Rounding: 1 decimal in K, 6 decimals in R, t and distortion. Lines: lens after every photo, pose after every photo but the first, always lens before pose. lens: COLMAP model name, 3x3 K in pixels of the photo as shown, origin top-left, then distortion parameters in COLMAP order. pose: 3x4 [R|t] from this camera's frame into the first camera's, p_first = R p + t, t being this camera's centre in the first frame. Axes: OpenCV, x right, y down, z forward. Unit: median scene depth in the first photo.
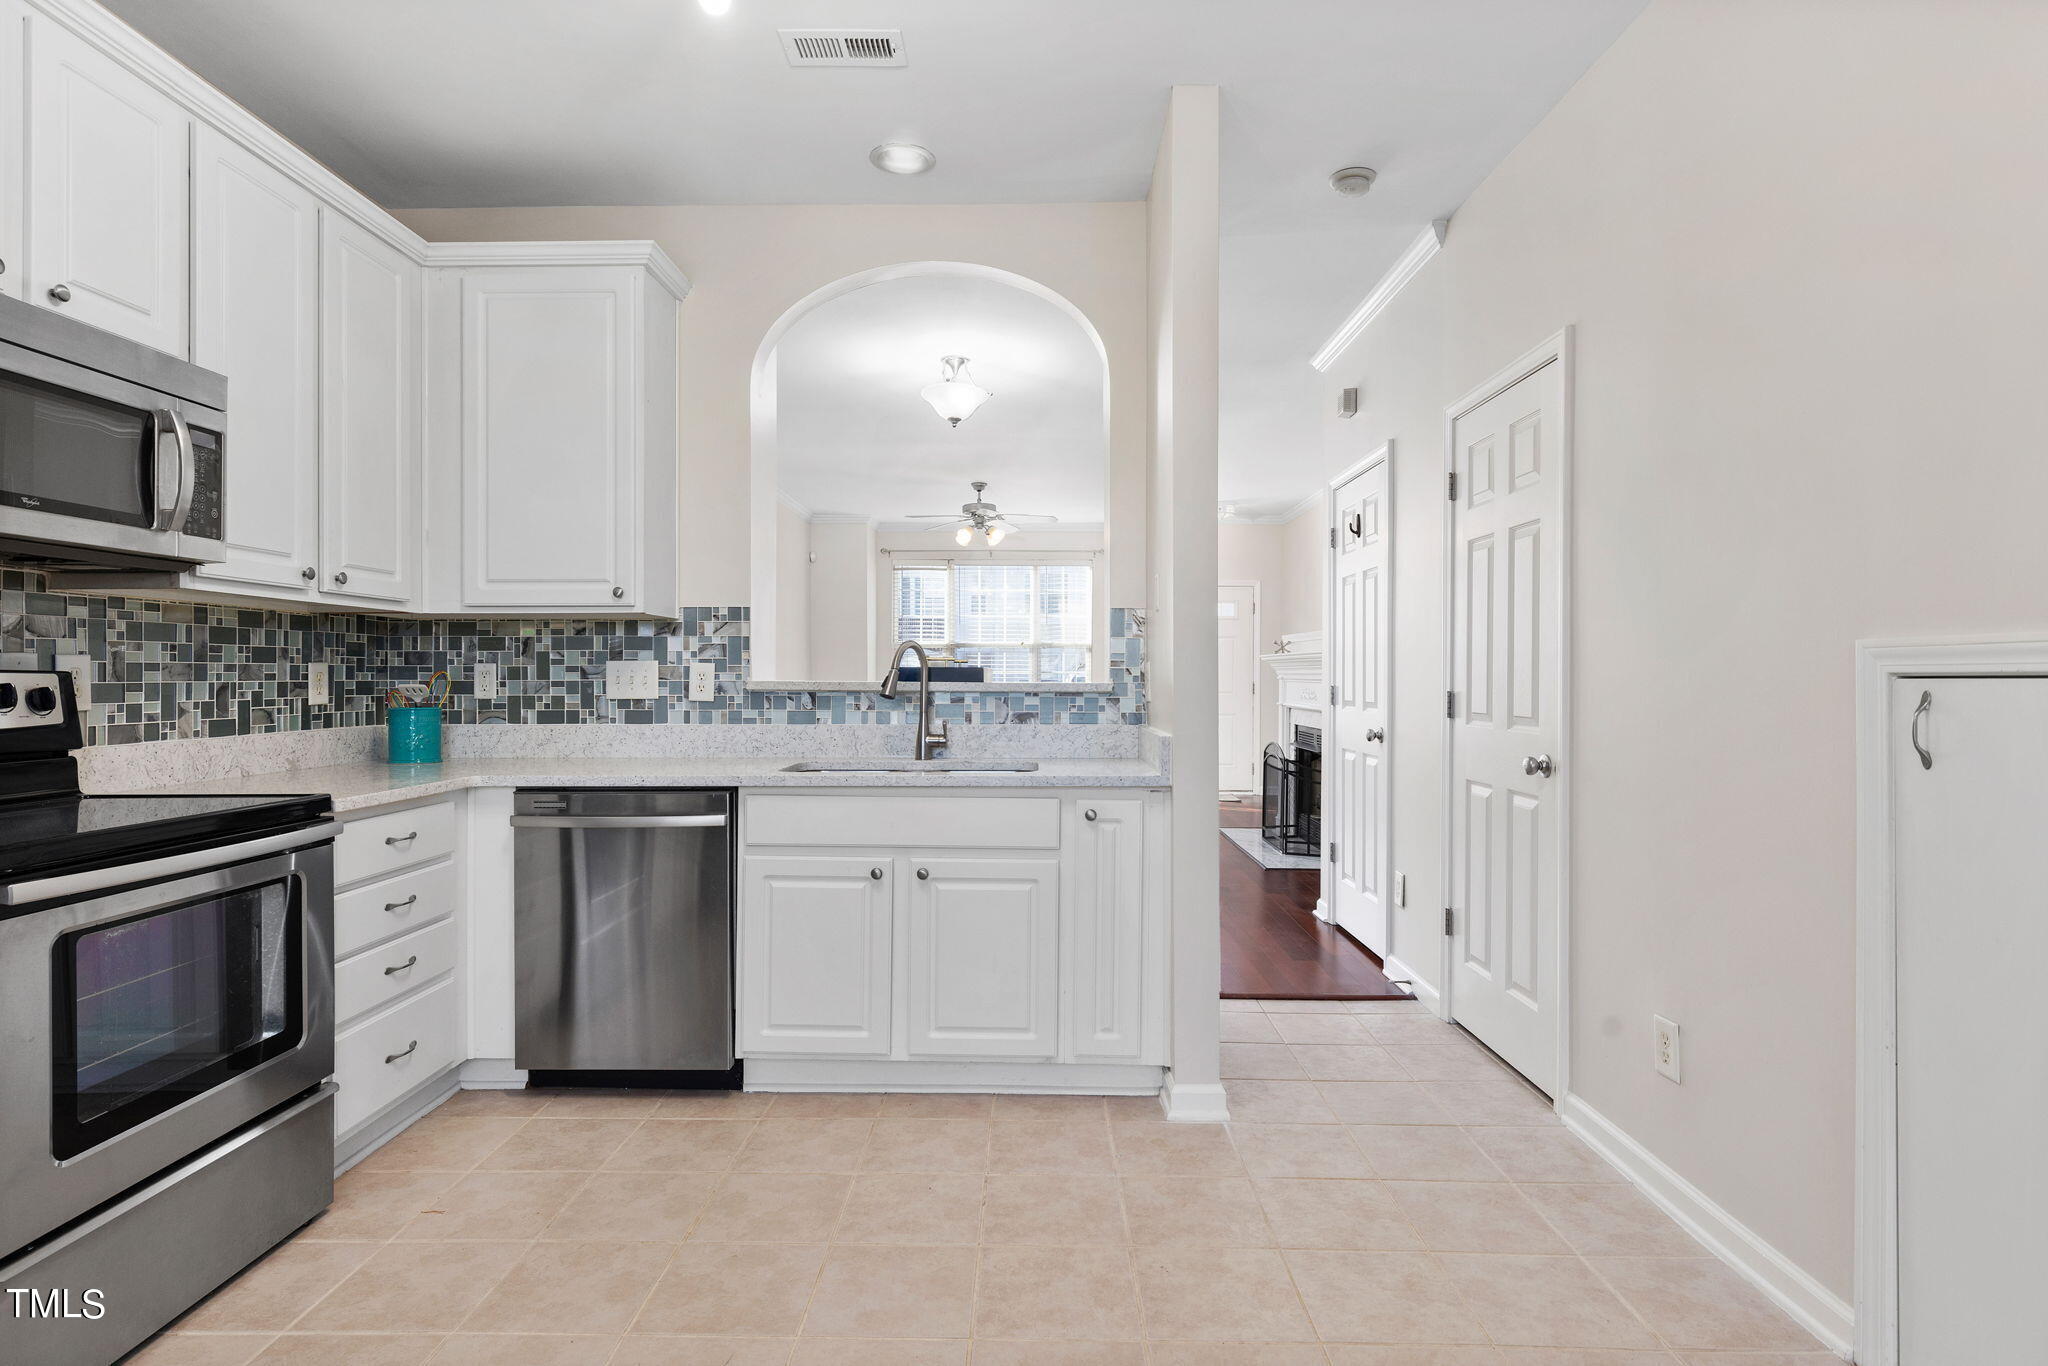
lens RADIAL K [[1041.3, 0, 1019.9], [0, 1041.3, 676.6], [0, 0, 1]] dist [0.001589, -0.000698]
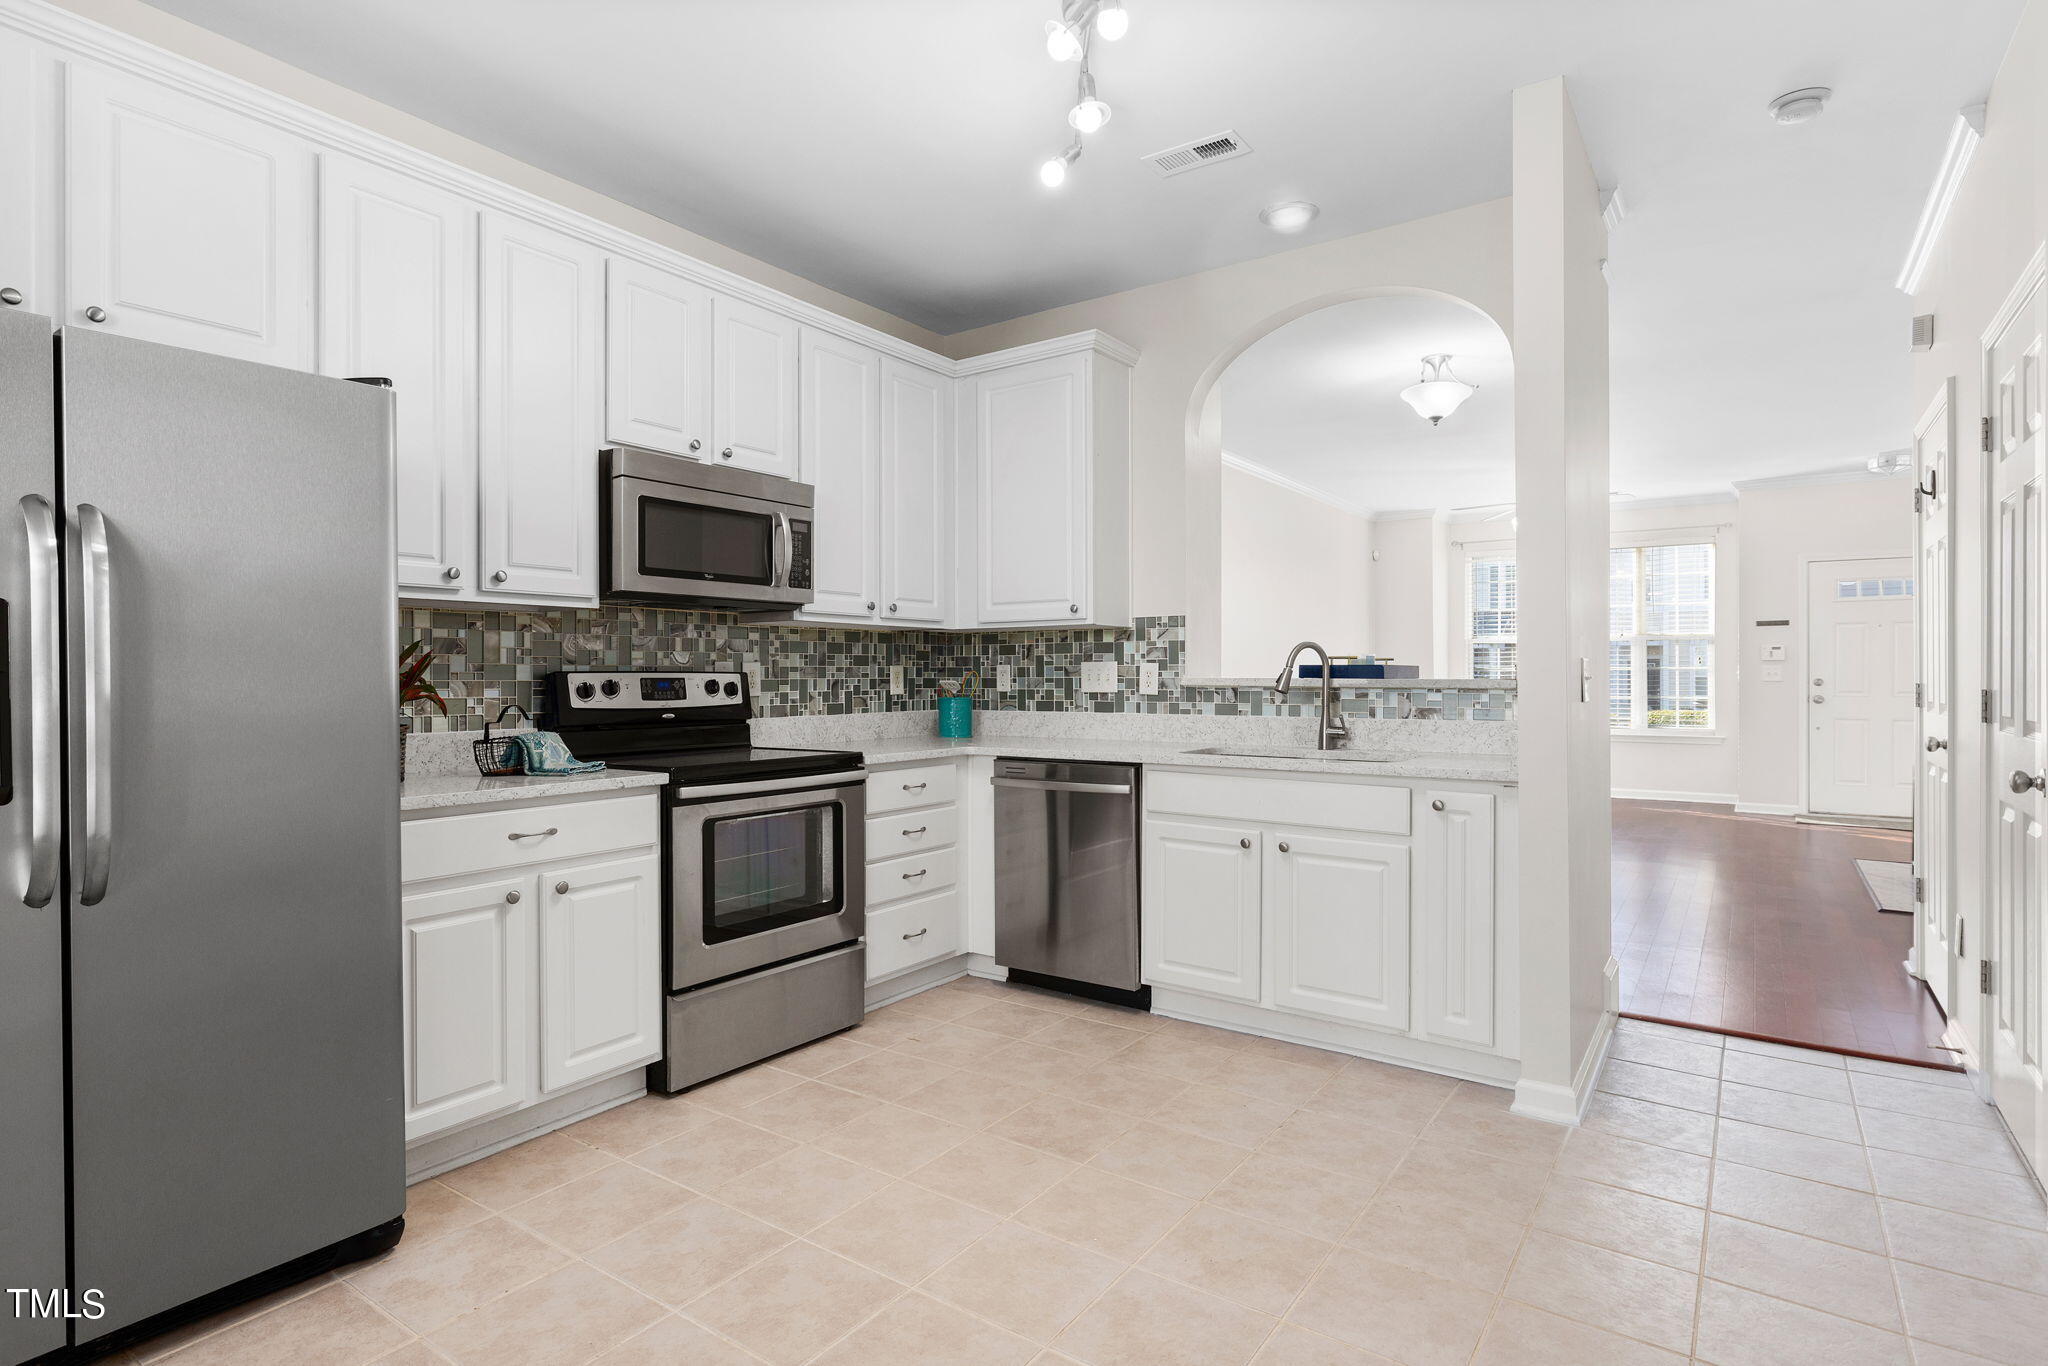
lens RADIAL K [[1043.6, 0, 1021.6], [0, 1043.6, 670.6], [0, 0, 1]] dist [0.001027, -0.000590]
pose [[0.825674, -0.005154, -0.564124, 0.257138], [0.003008, 0.999984, -0.004734, 0.000969], [0.564139, 0.002212, 0.825677, -0.084773]]
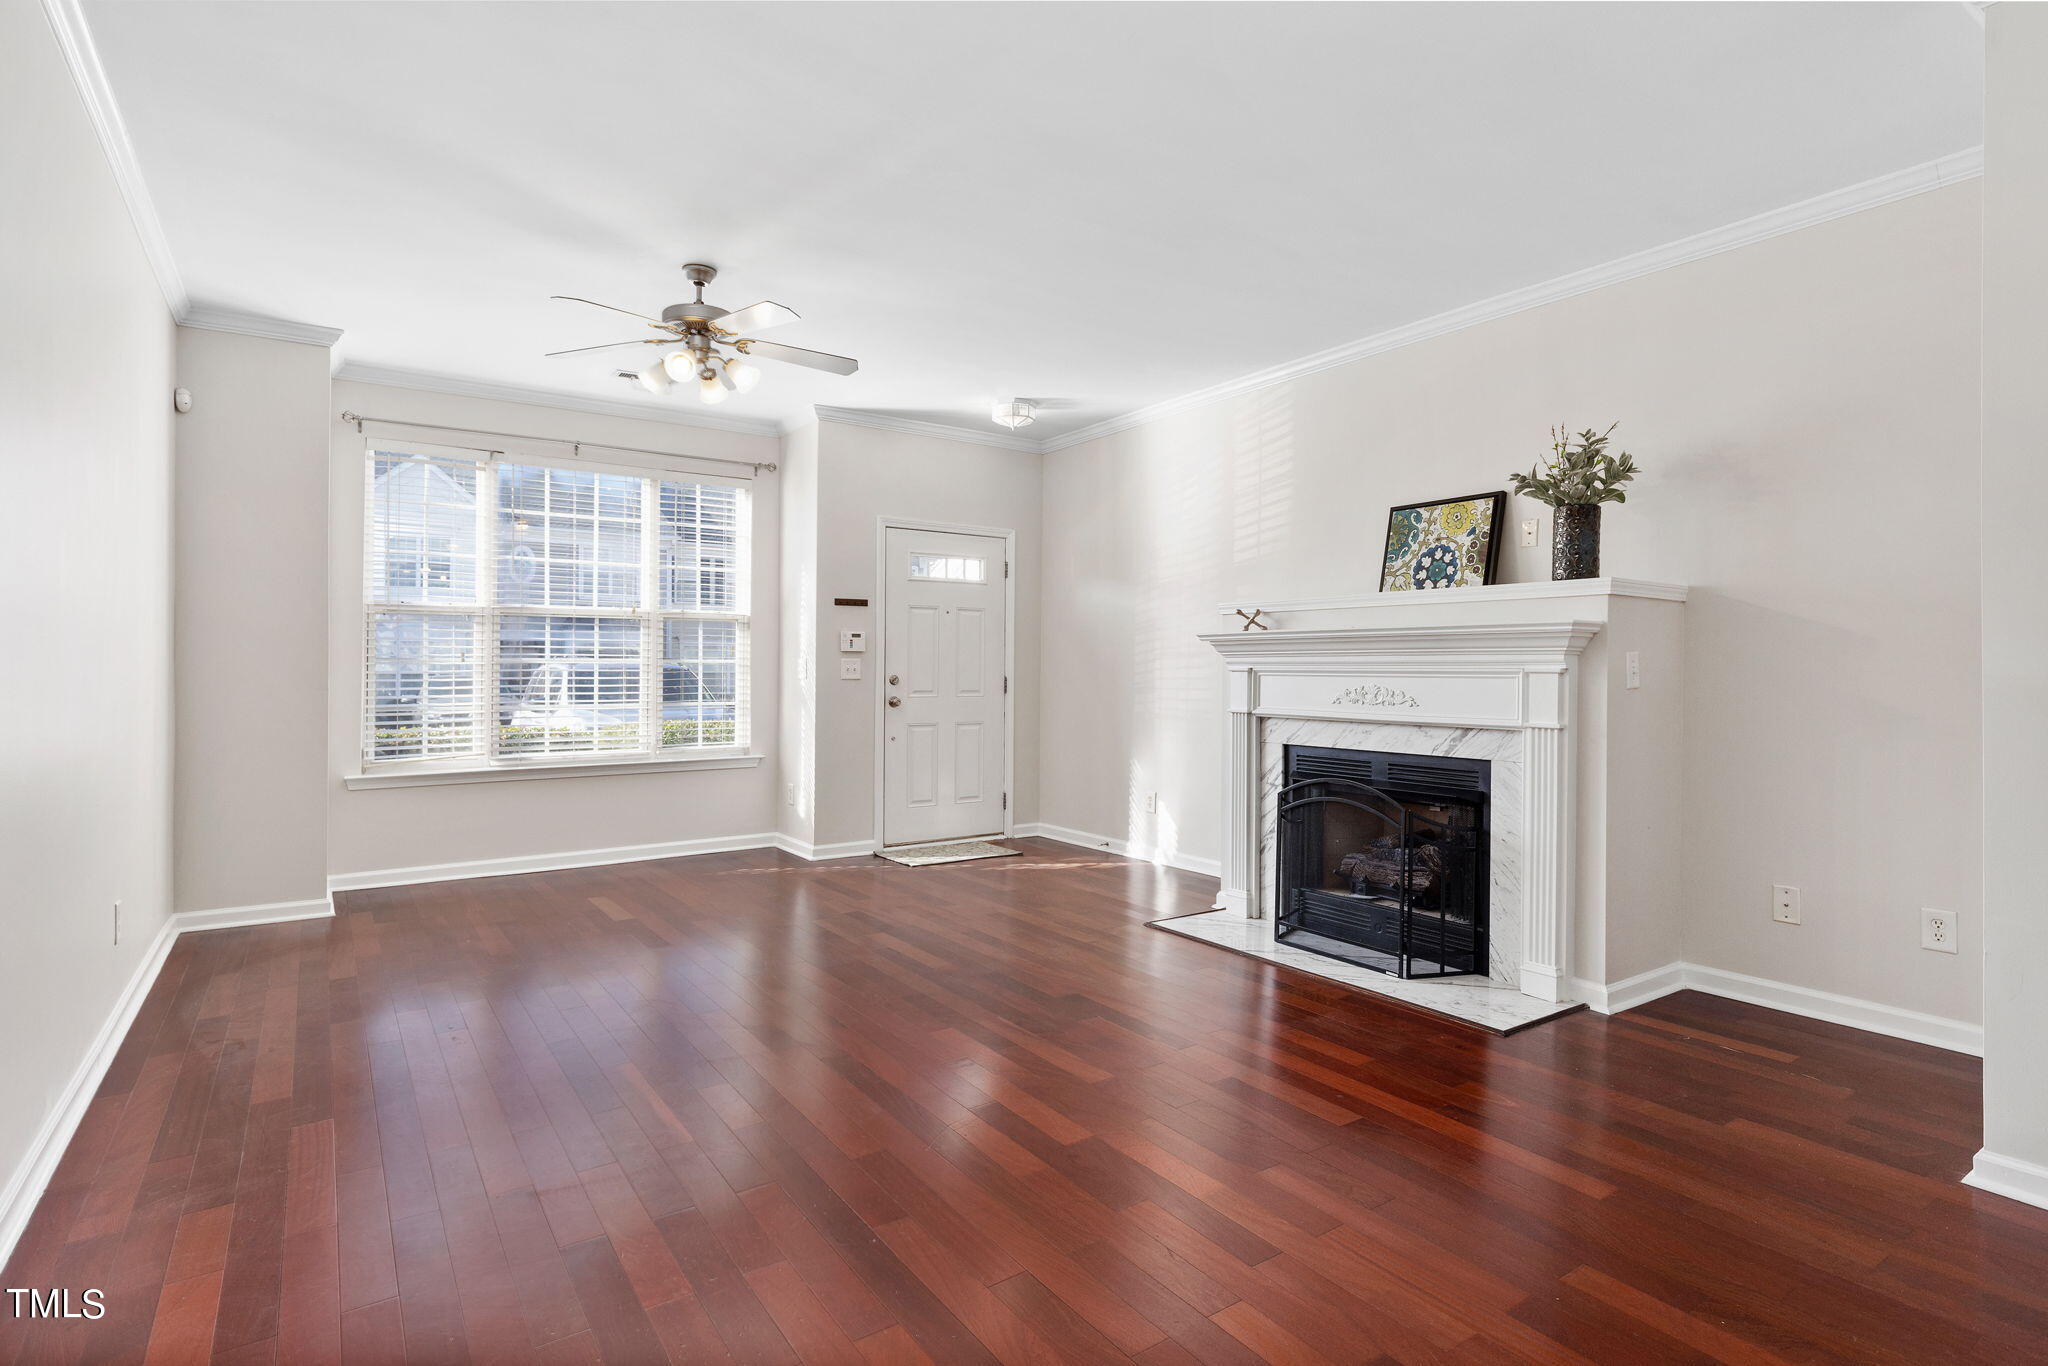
lens RADIAL K [[1022.3, 0, 1030.0], [0, 1022.3, 663.8], [0, 0, 1]] dist [0.001006, -0.000283]
pose [[0.812168, 0.002283, 0.583419, -0.465922], [0.000944, 0.999986, -0.005227, 0.002139], [-0.583423, 0.004796, 0.812154, 1.285903]]
